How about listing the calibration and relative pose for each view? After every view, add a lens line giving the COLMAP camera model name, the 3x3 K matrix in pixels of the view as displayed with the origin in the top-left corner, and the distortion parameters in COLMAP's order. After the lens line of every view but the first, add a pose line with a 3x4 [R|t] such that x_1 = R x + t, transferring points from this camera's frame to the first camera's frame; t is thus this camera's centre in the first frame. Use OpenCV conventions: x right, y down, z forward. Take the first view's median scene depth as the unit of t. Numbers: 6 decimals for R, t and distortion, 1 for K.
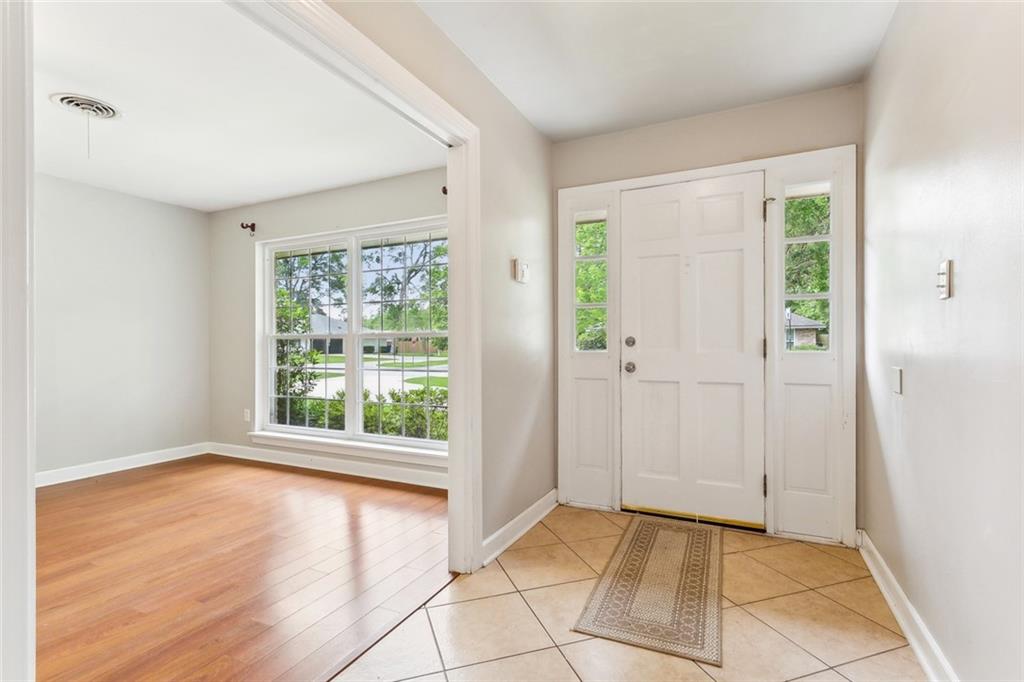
lens RADIAL K [[476.8, 0, 512.4], [0, 476.8, 353.5], [0, 0, 1]] dist [0.001706, 0.000342]
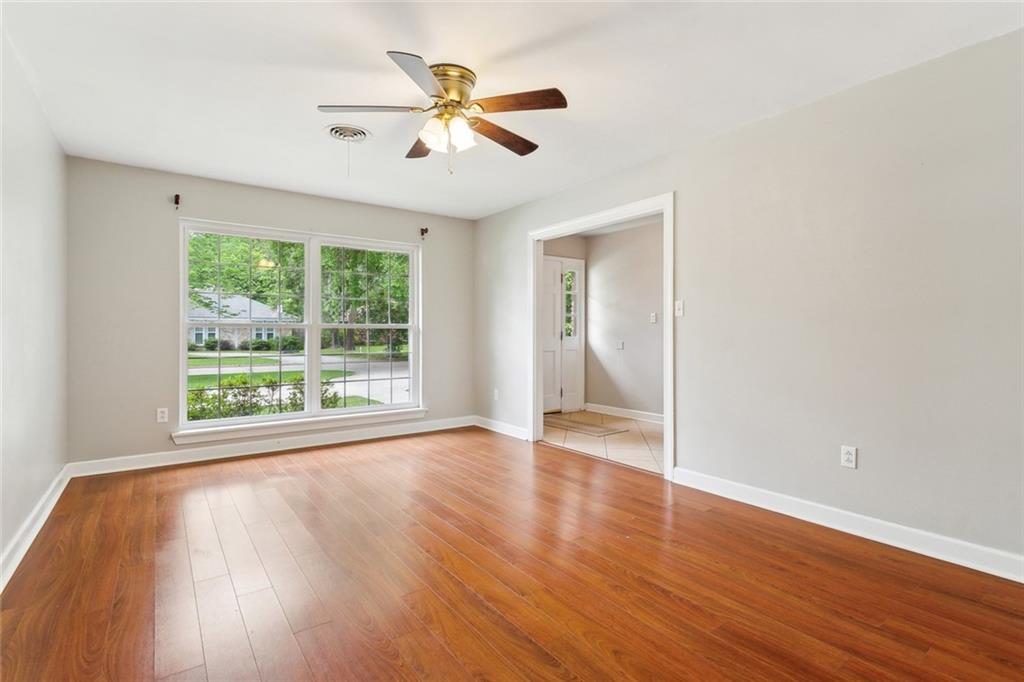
lens RADIAL K [[495.5, 0, 514.0], [0, 495.5, 346.4], [0, 0, 1]] dist [0.000613, 0.000270]
pose [[0.472111, -0.024795, 0.881190, -1.779982], [0.005681, 0.999669, 0.025085, -0.023711], [-0.881521, -0.006836, 0.472096, 0.030076]]
